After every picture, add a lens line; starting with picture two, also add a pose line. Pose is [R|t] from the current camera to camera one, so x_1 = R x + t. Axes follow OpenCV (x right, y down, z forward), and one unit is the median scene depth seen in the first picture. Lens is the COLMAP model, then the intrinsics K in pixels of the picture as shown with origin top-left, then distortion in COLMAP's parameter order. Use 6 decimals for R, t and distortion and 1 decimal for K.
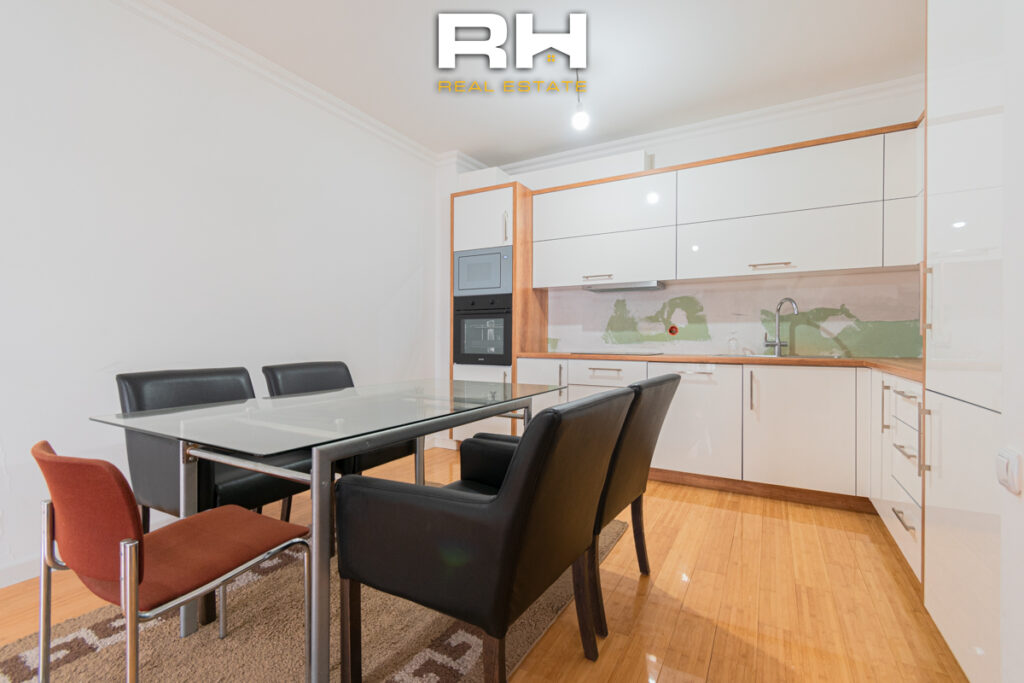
lens RADIAL K [[455.2, 0, 517.2], [0, 455.2, 338.2], [0, 0, 1]] dist [0.002065, 0.000078]
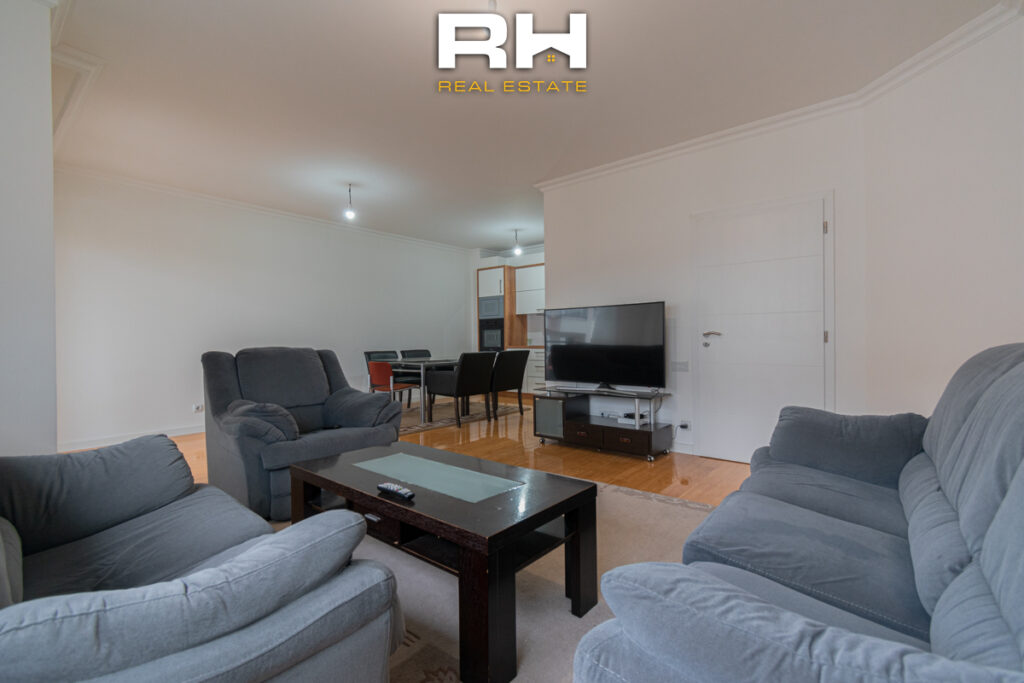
lens RADIAL K [[455.2, 0, 511.0], [0, 455.2, 344.0], [0, 0, 1]] dist [0.002065, 0.000078]
pose [[0.981716, -0.009389, -0.190121, 0.402712], [0.012102, 0.999841, 0.013115, -0.004293], [0.189968, -0.015176, 0.981673, -1.022217]]
